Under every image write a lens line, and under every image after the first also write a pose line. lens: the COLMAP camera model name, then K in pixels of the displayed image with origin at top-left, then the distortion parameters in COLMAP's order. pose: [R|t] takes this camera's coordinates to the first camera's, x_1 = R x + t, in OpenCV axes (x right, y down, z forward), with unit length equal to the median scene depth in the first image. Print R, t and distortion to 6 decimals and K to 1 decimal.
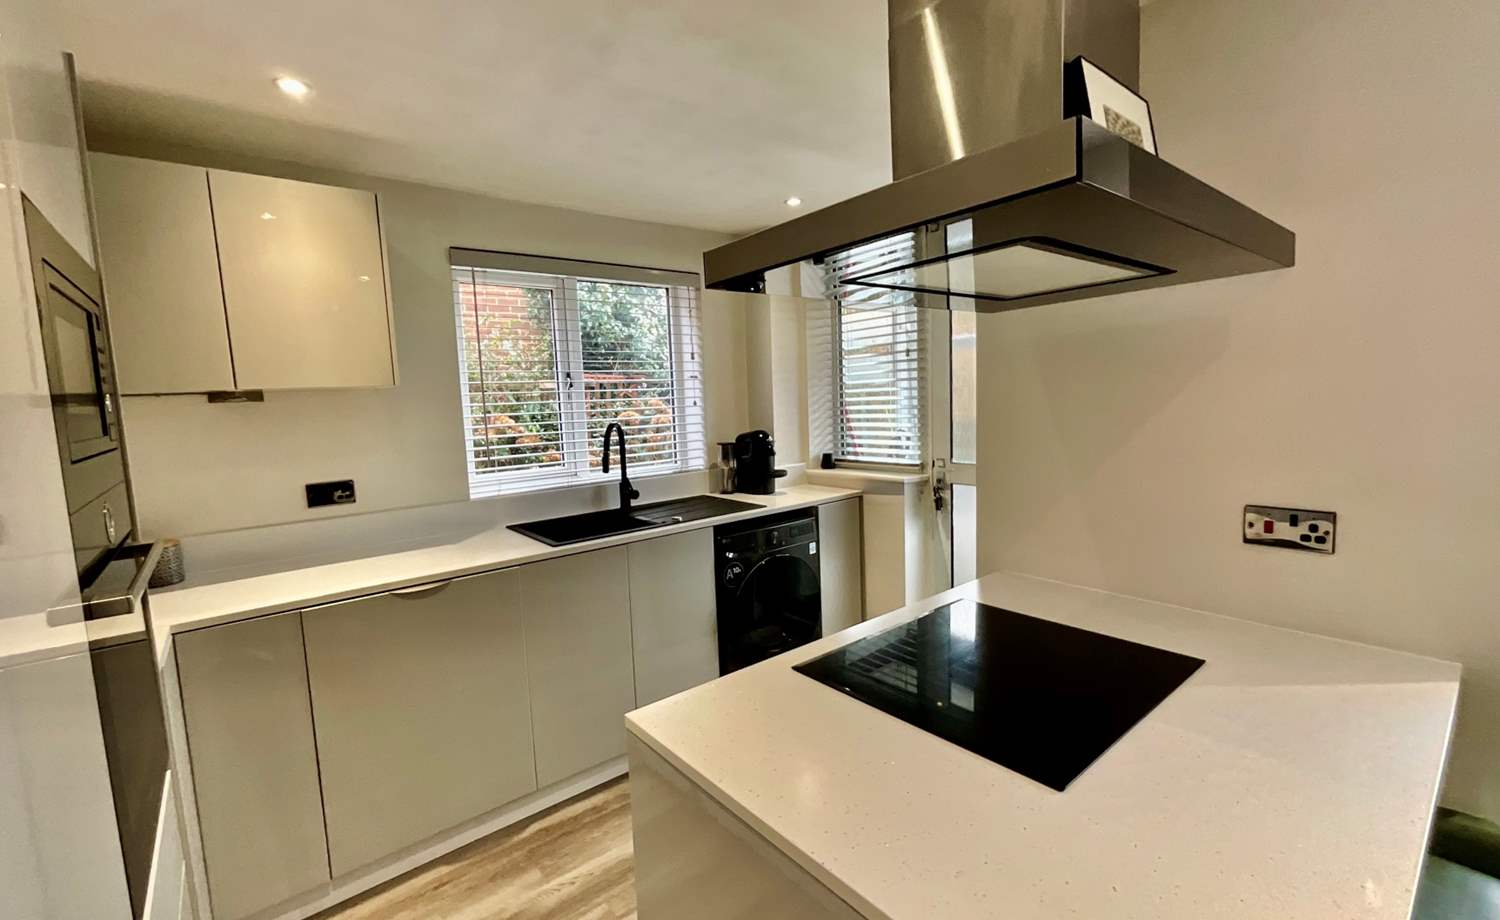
lens RADIAL K [[617.2, 0, 749.7], [0, 617.2, 457.5], [0, 0, 1]] dist [-0.003507, 0.001779]
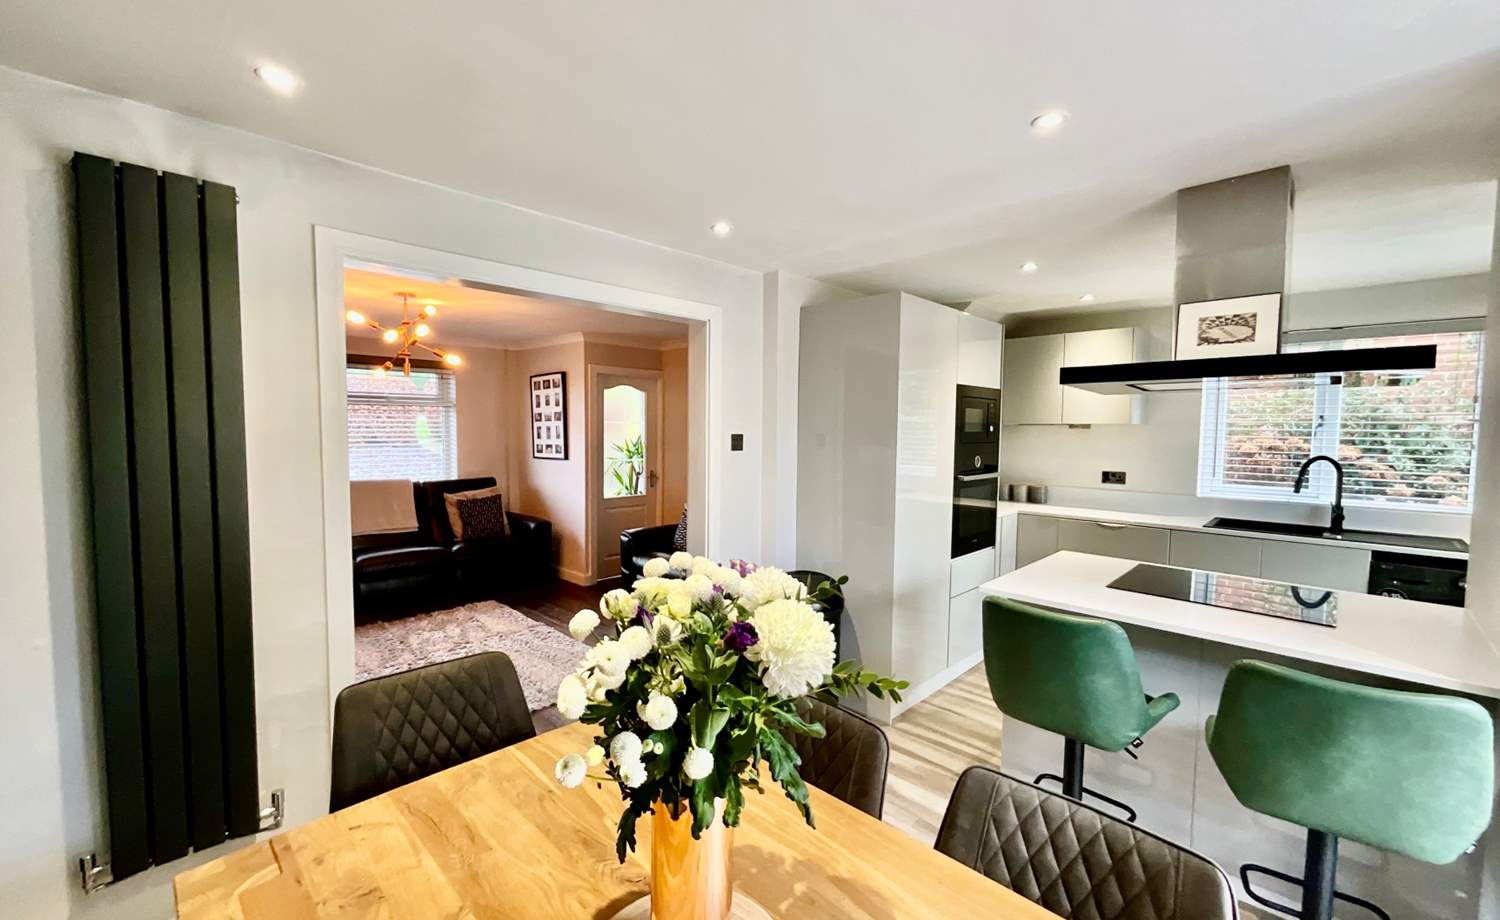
lens RADIAL K [[617.2, 0, 752.8], [0, 617.2, 464.4], [0, 0, 1]] dist [-0.003507, 0.001779]
pose [[0.123570, 0.098164, -0.987469, 0.843666], [-0.117297, 0.989564, 0.083694, -0.008965], [0.985379, 0.105485, 0.133795, -0.297127]]
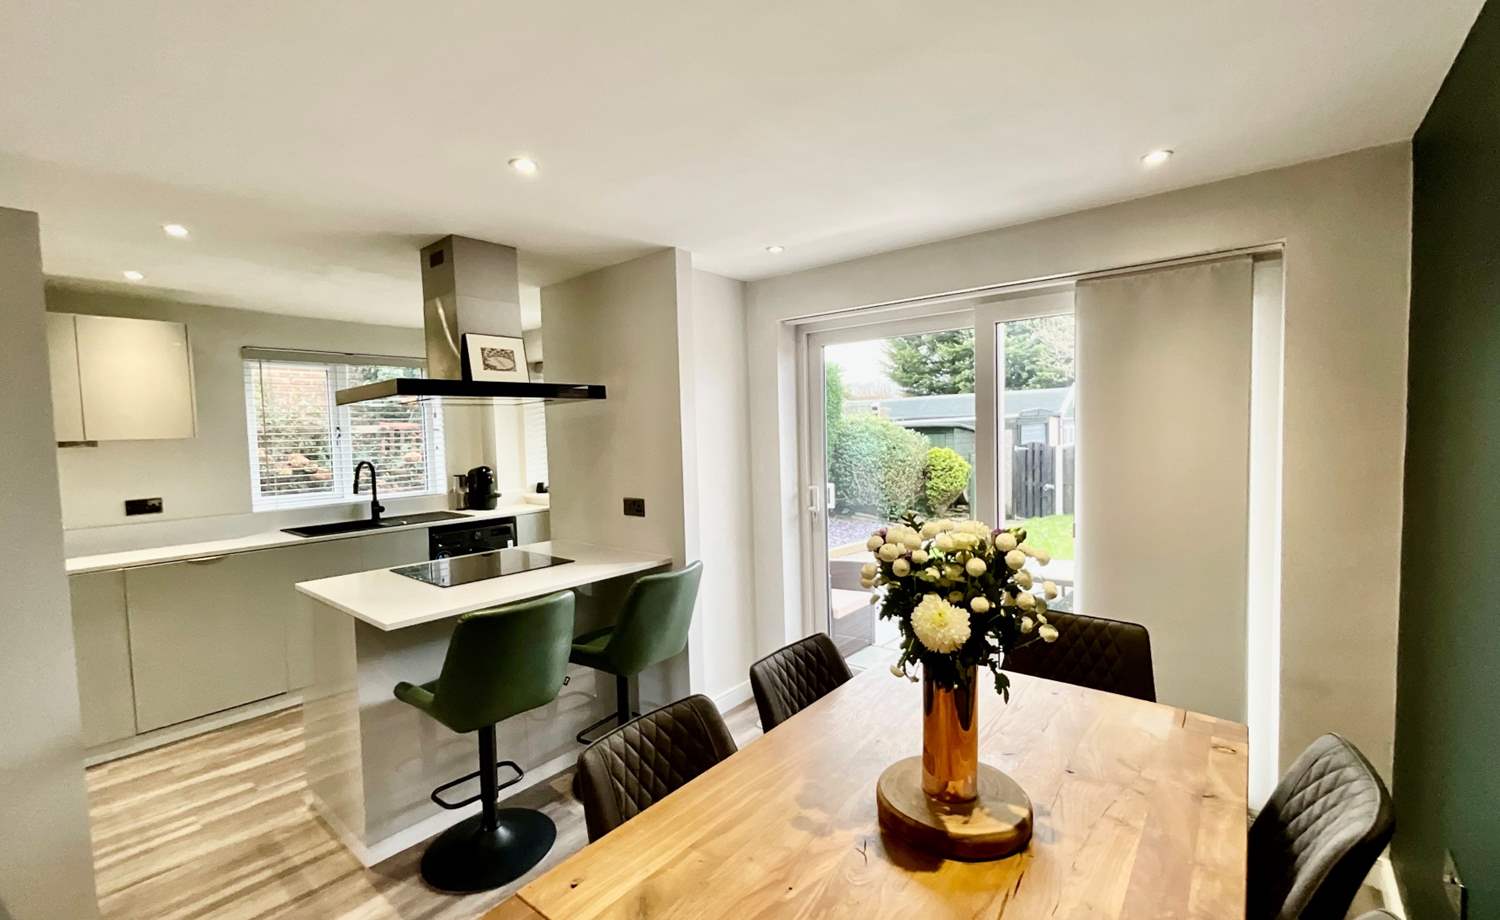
lens RADIAL K [[617.2, 0, 754.0], [0, 617.2, 461.4], [0, 0, 1]] dist [-0.003507, 0.001779]
pose [[0.978705, 0.000989, 0.205271, 0.386965], [0.011113, 0.998267, -0.057794, 0.040132], [-0.204973, 0.058845, 0.976997, -0.641233]]
